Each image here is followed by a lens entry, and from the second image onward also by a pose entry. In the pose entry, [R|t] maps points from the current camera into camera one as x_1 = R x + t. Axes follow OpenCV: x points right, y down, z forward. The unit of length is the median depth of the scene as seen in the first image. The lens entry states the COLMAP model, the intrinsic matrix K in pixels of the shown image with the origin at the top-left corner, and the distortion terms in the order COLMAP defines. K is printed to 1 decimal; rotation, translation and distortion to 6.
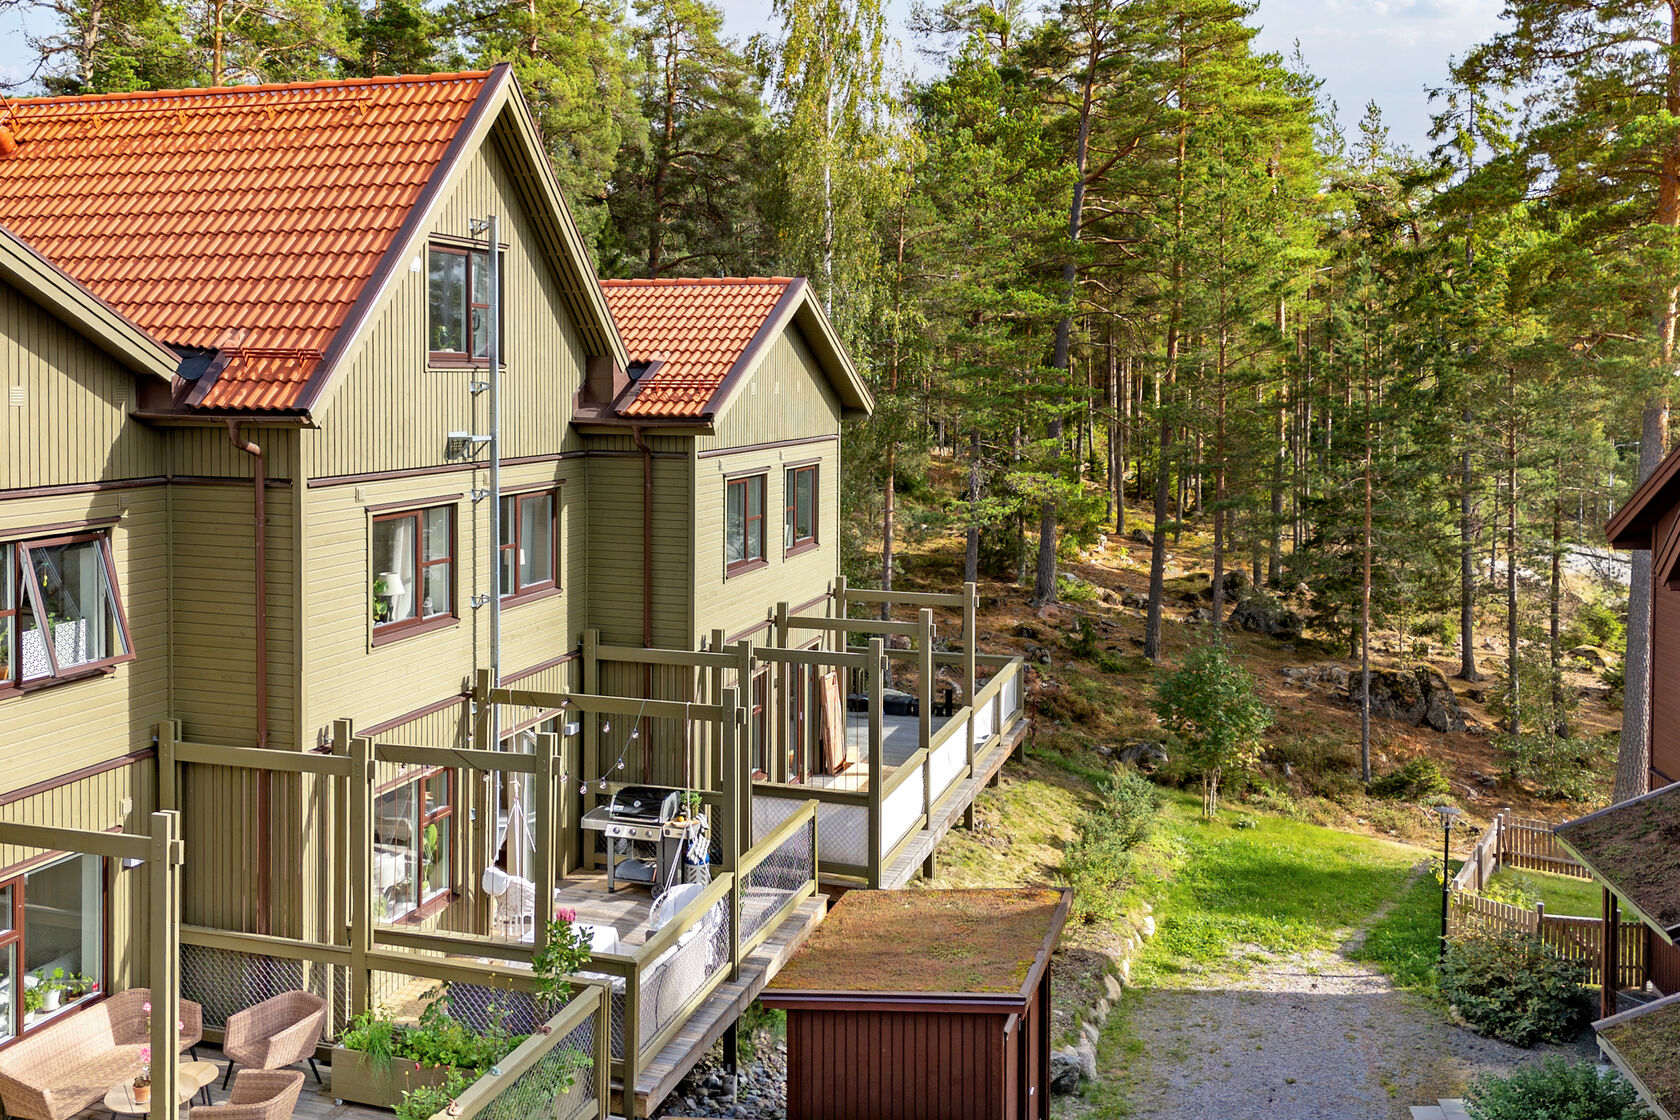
lens RADIAL K [[1525.2, 0, 839.6], [0, 1525.2, 560.0], [0, 0, 1]] dist [0.045443, -0.003346]
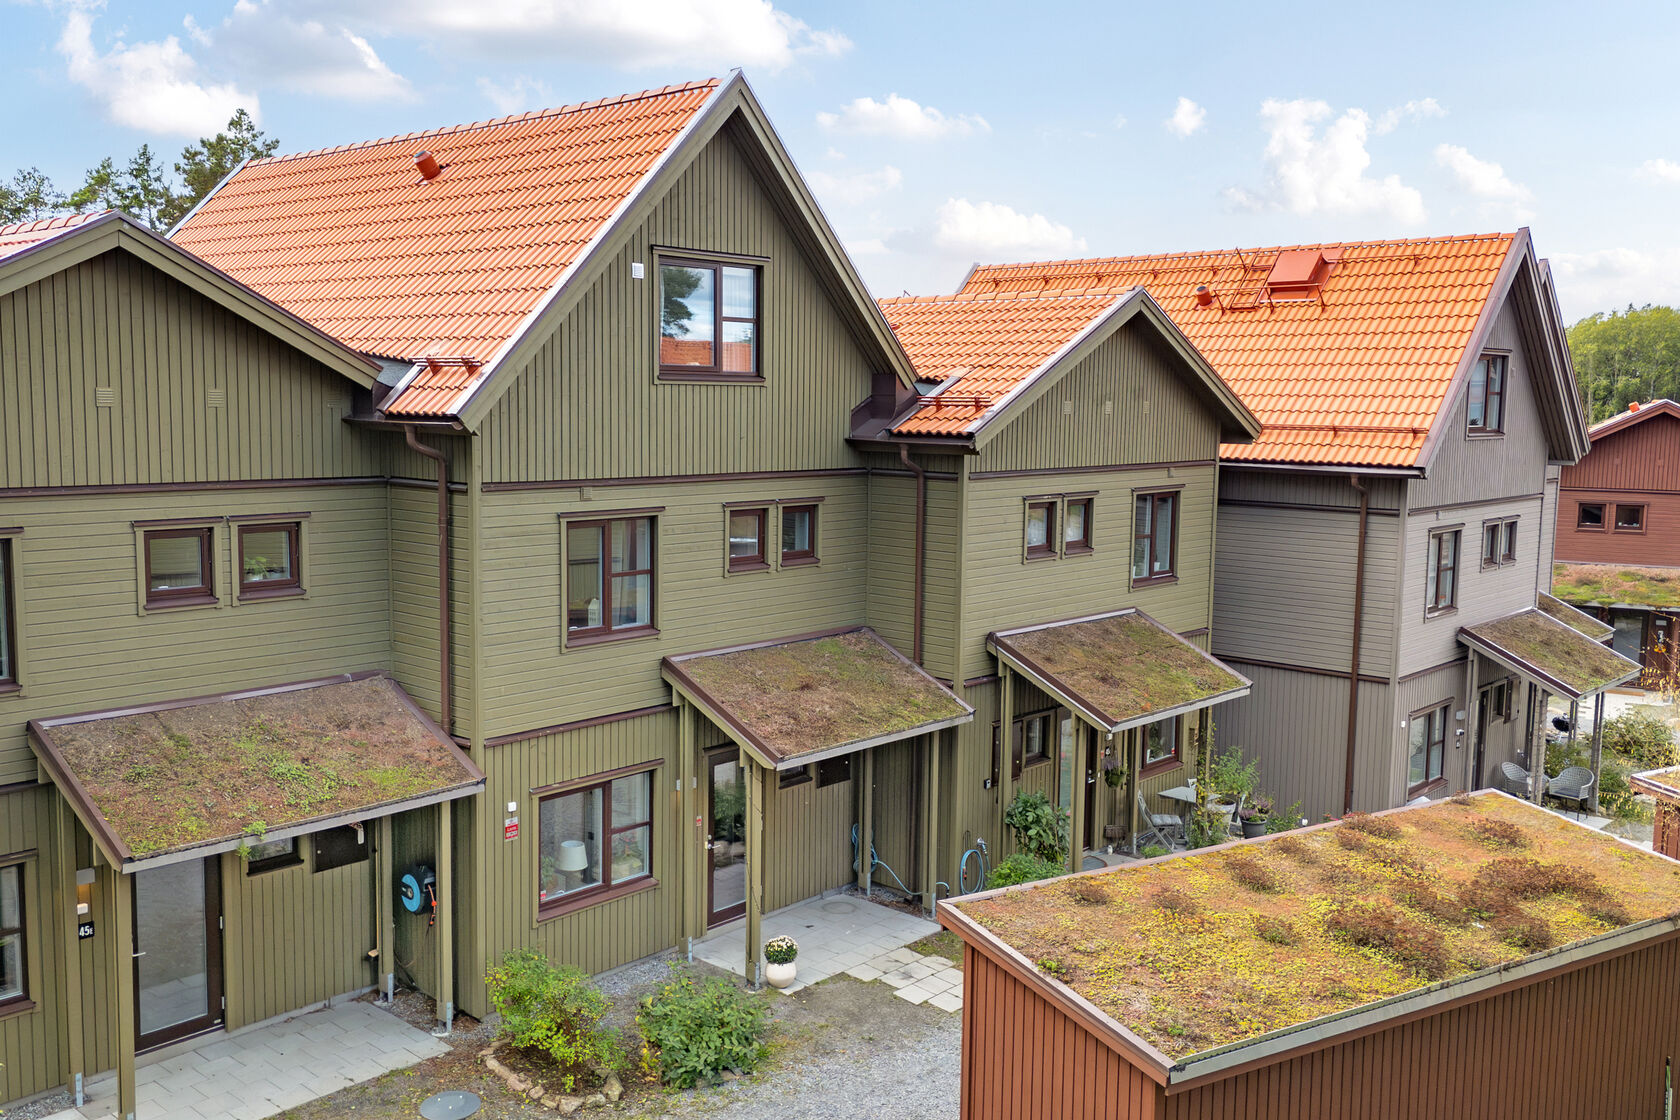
lens RADIAL K [[1525.2, 0, 837.1], [0, 1525.2, 565.7], [0, 0, 1]] dist [0.045443, -0.003346]
pose [[0.913088, 0.054159, -0.404151, 0.269209], [-0.061177, 0.998117, -0.004461, -0.006316], [0.403148, 0.028798, 0.914681, 0.135536]]
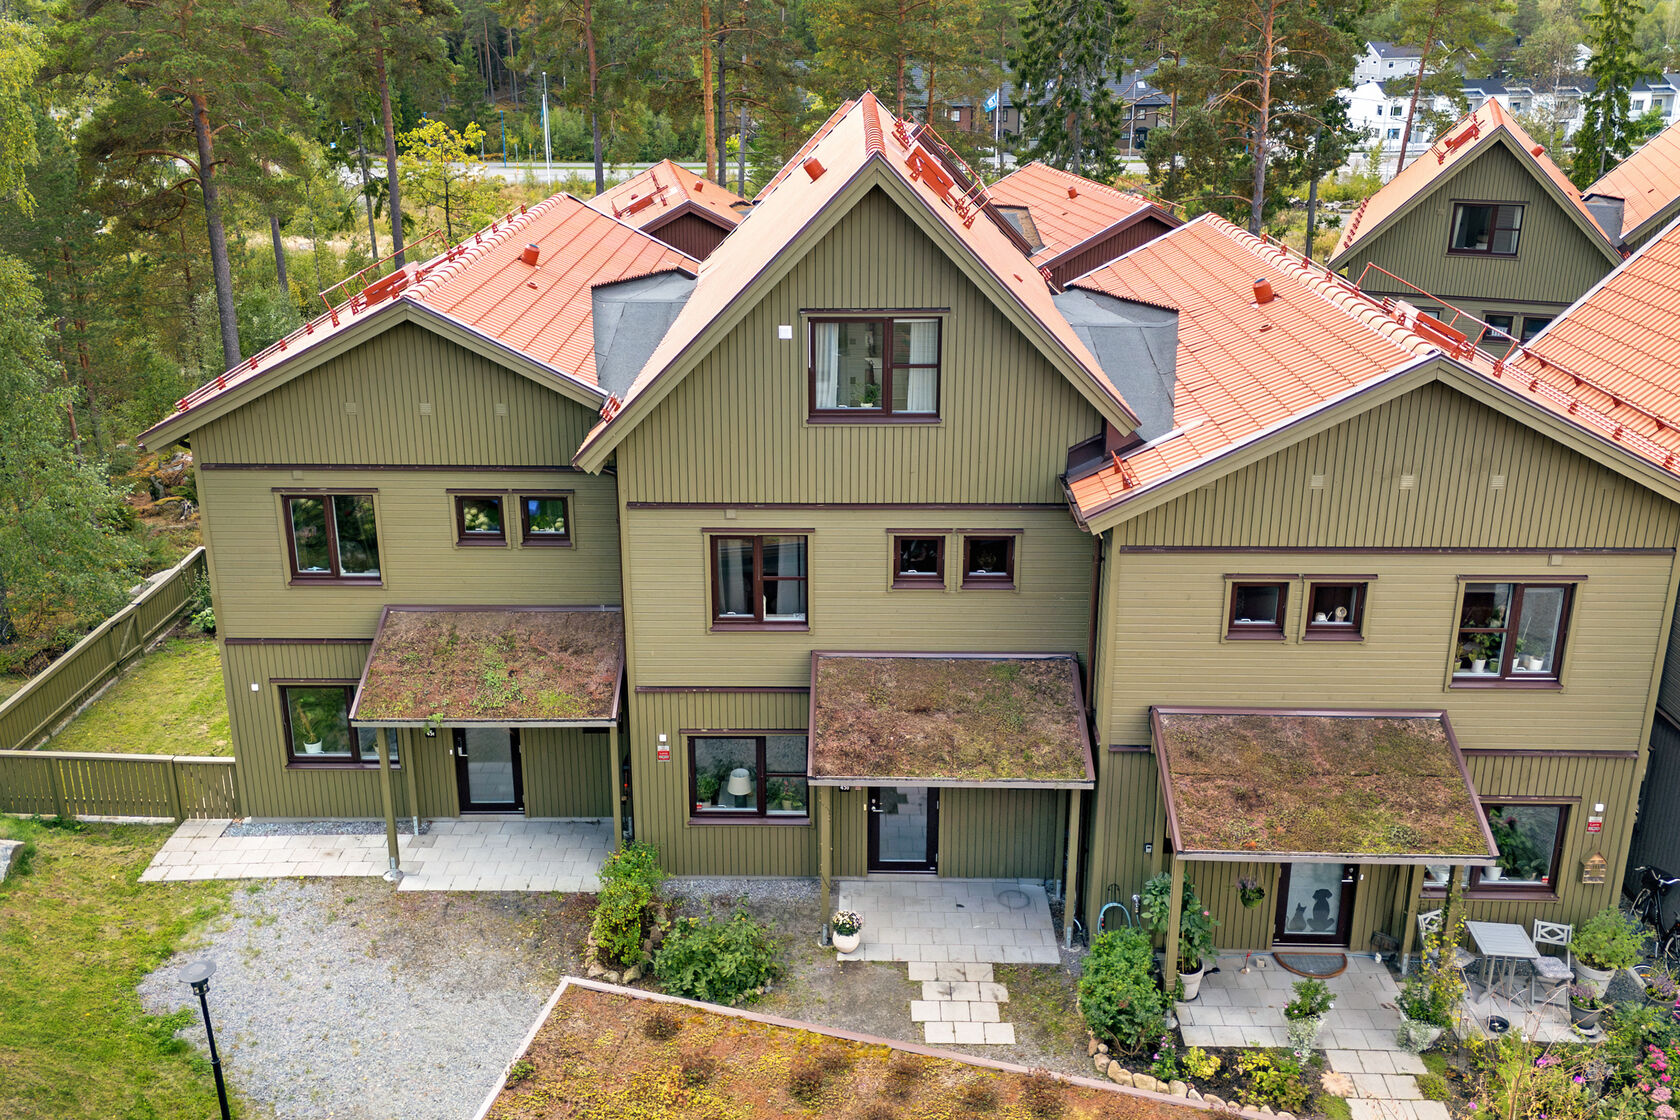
lens RADIAL K [[1525.2, 0, 814.4], [0, 1525.2, 489.5], [0, 0, 1]] dist [0.045443, -0.003346]
pose [[0.271322, 0.297124, -0.915479, 0.811072], [-0.113181, 0.954408, 0.276215, -0.393722], [0.955811, 0.028672, 0.292581, 0.673913]]
